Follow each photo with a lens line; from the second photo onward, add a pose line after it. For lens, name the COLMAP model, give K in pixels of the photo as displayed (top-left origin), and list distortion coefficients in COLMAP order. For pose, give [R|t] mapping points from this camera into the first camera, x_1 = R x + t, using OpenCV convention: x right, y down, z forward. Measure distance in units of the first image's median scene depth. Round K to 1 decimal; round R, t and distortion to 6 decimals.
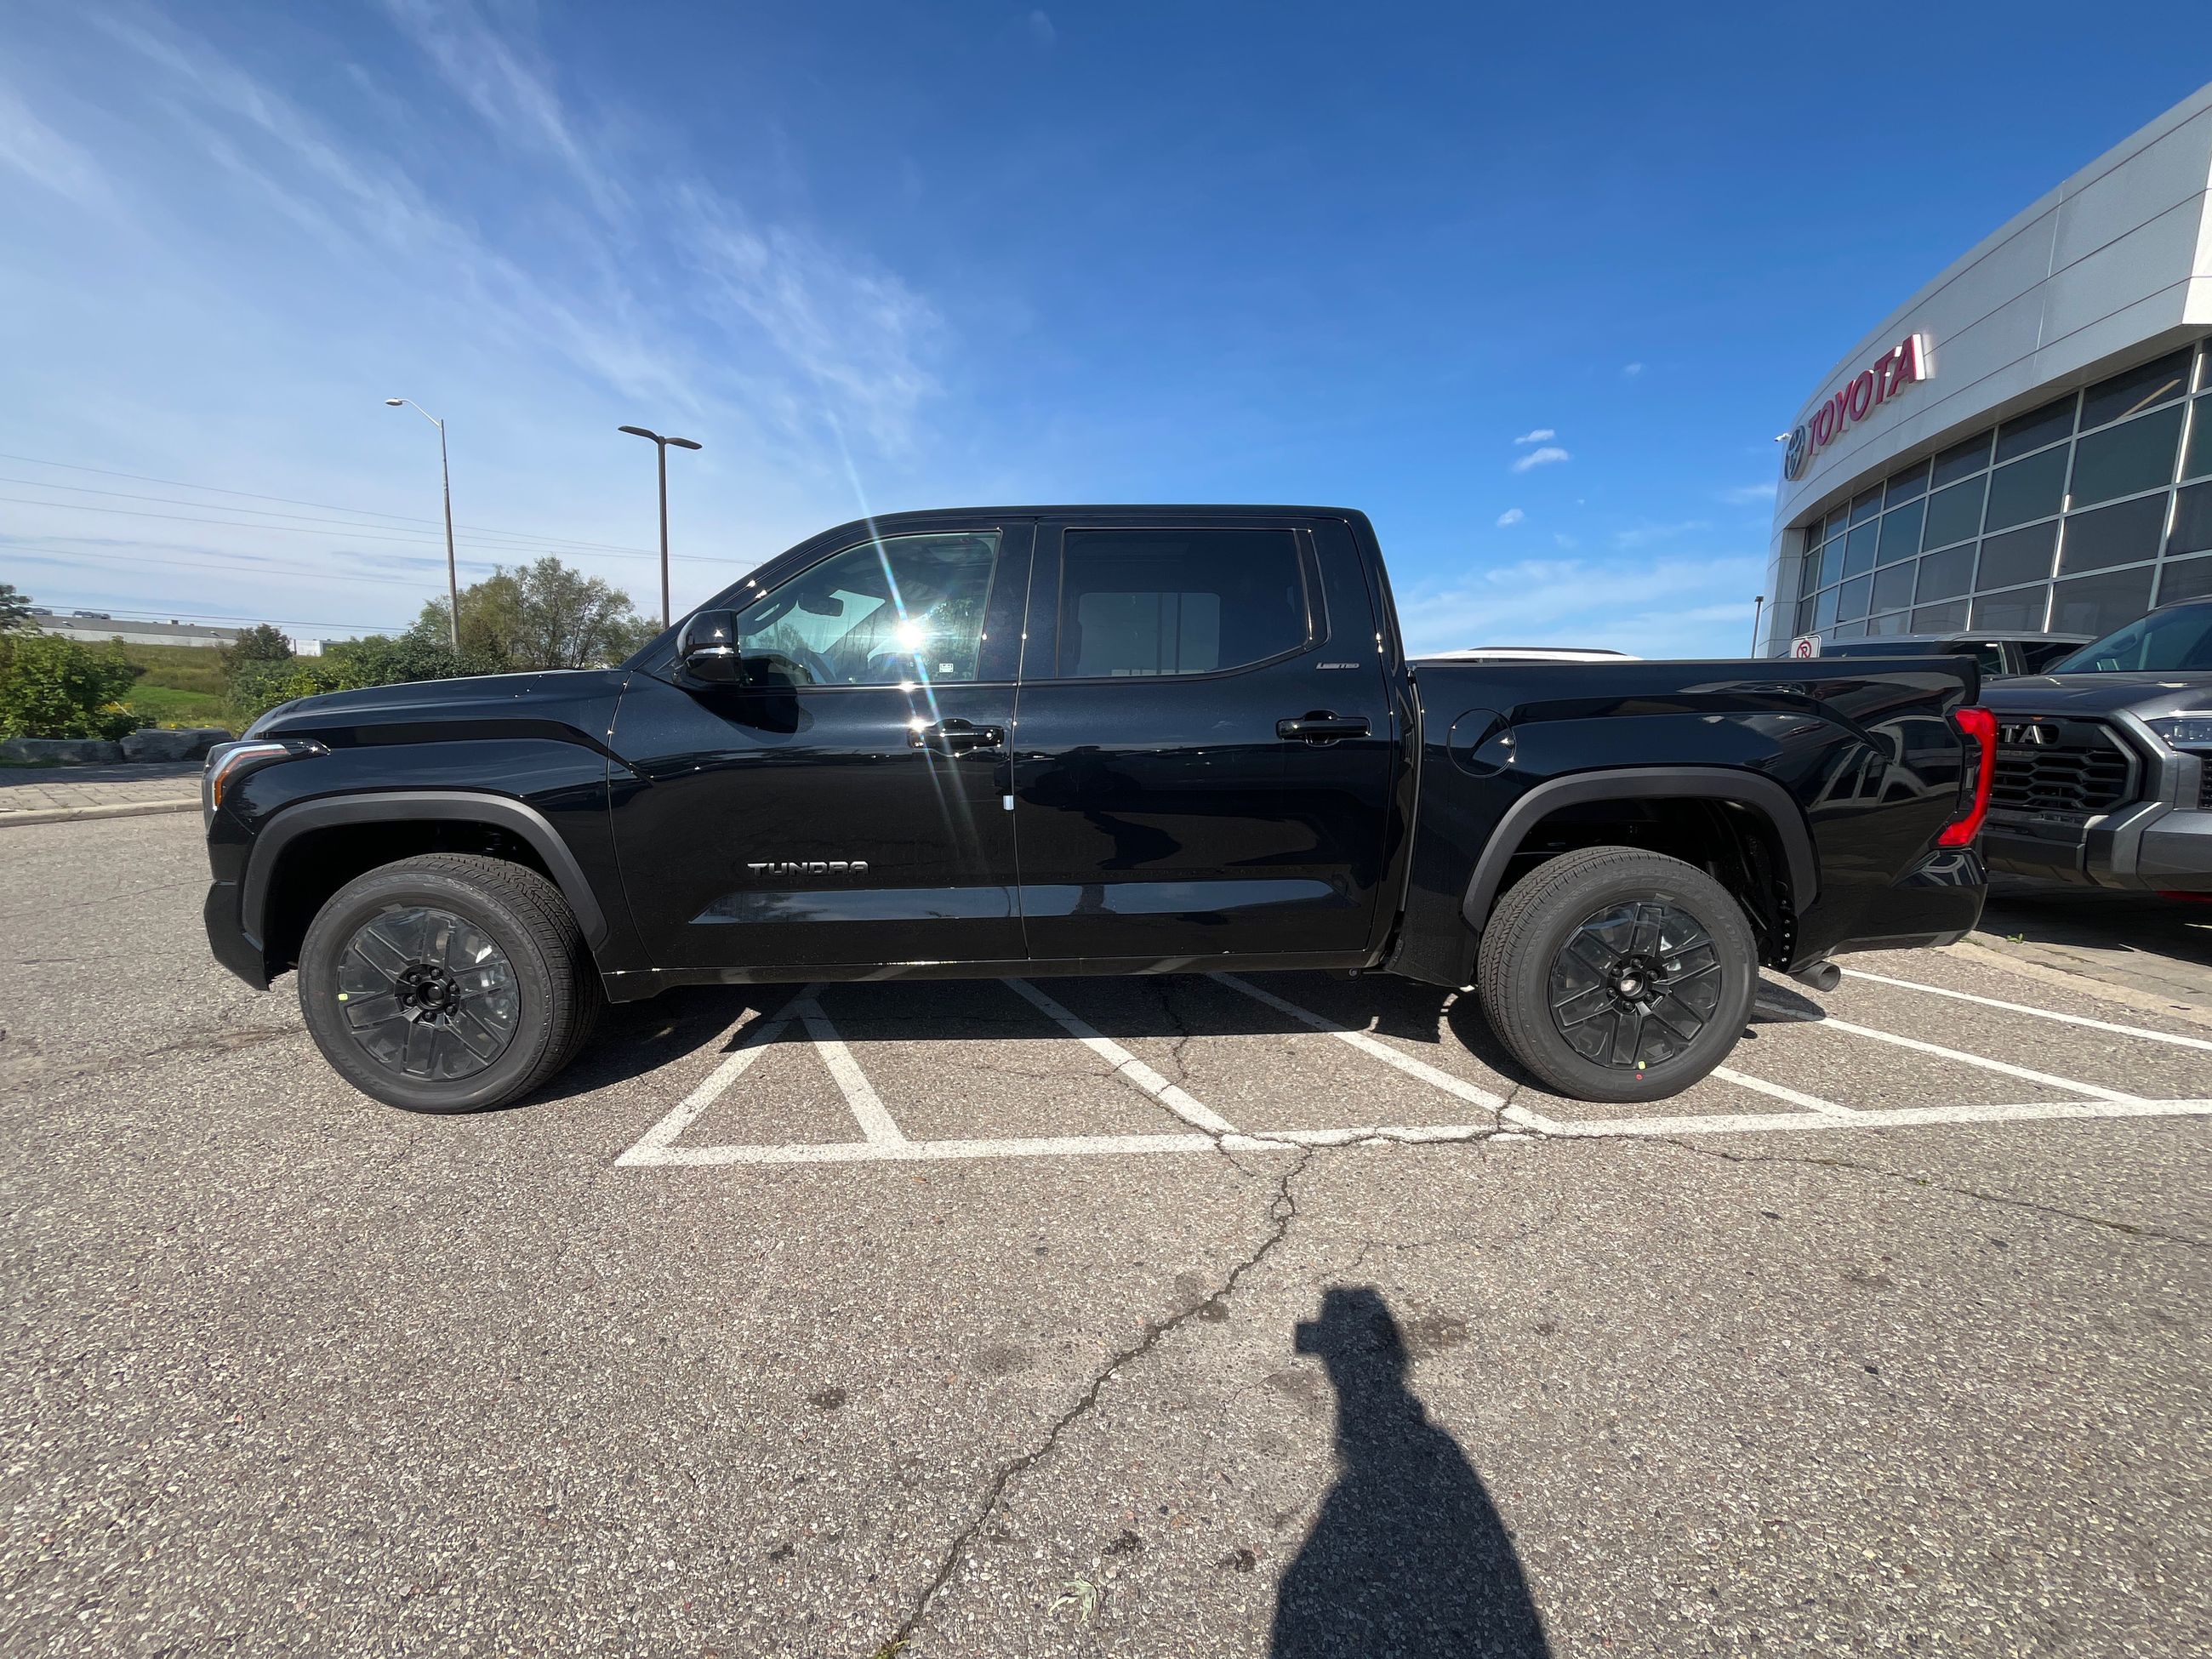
lens RADIAL K [[854.6, 0, 1106.0], [0, 854.6, 829.5], [0, 0, 1]] dist [-0.001705, -0.000505]
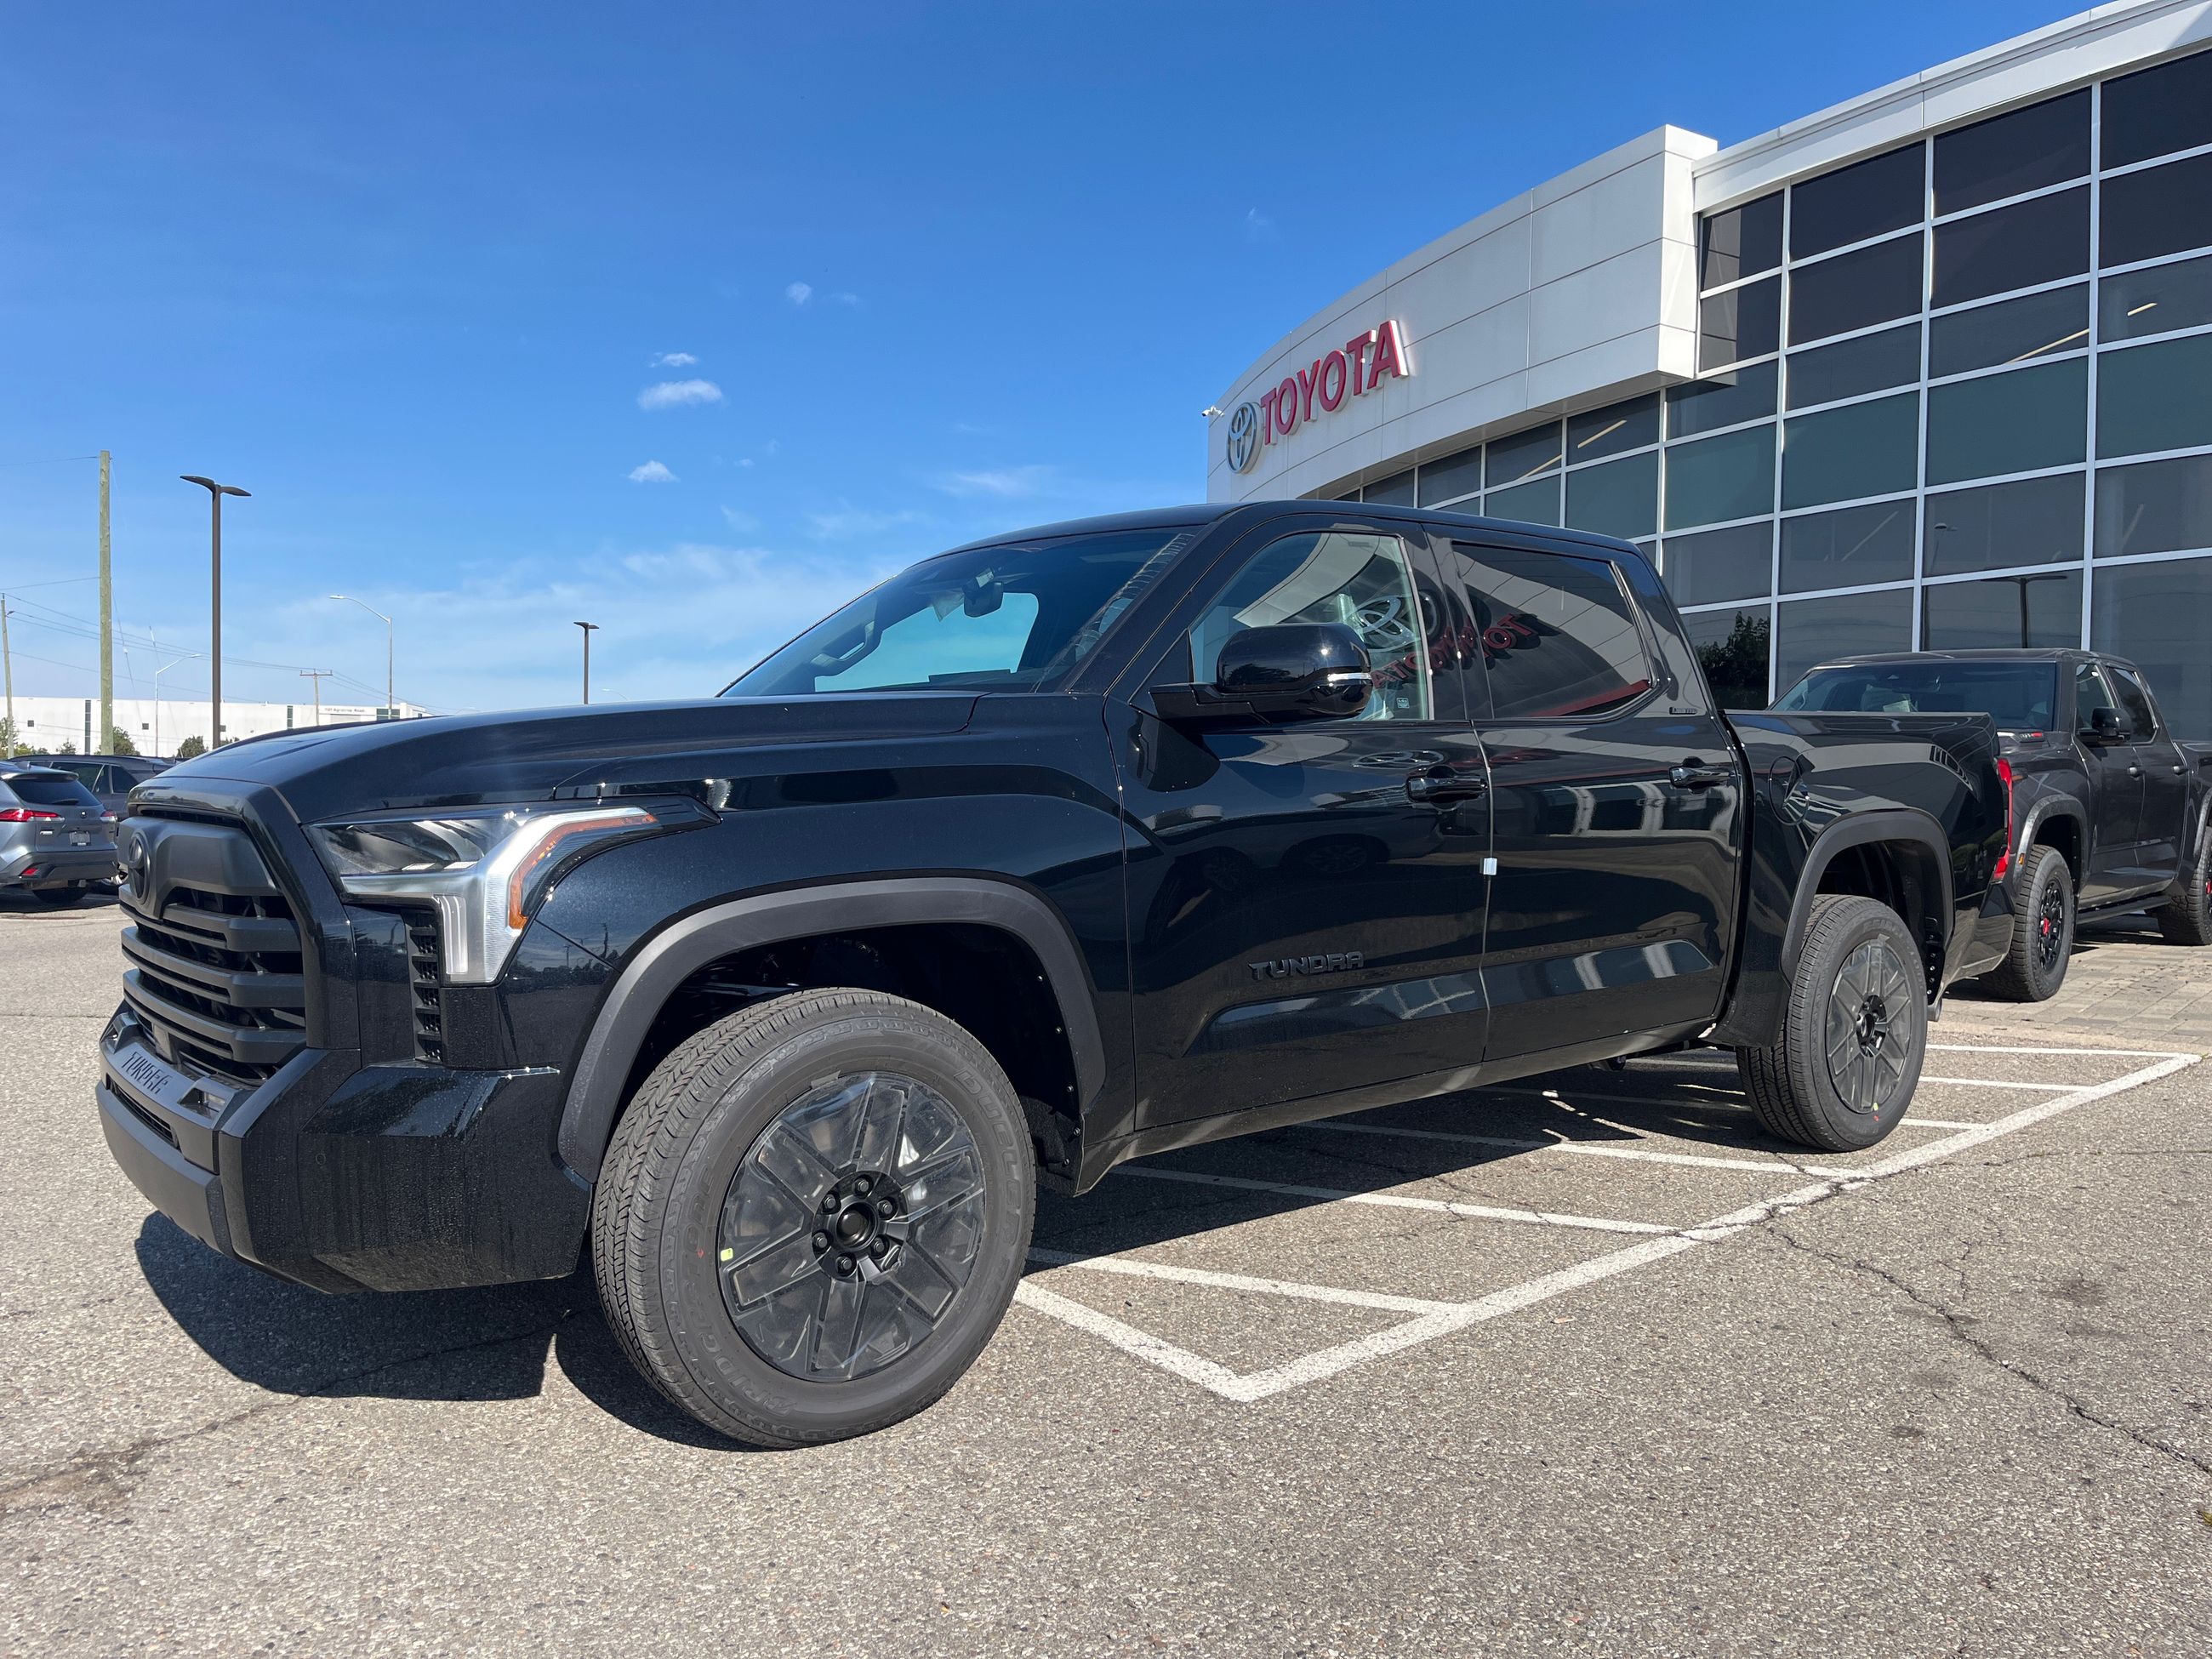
lens RADIAL K [[1649.2, 0, 1093.3], [0, 1649.2, 825.3], [0, 0, 1]] dist [0.070466, -0.093113]
pose [[0.785029, -0.014402, 0.619292, -1.228729], [0.087227, 0.992339, -0.087494, 0.043234], [-0.613287, 0.122704, 0.780271, 0.009024]]
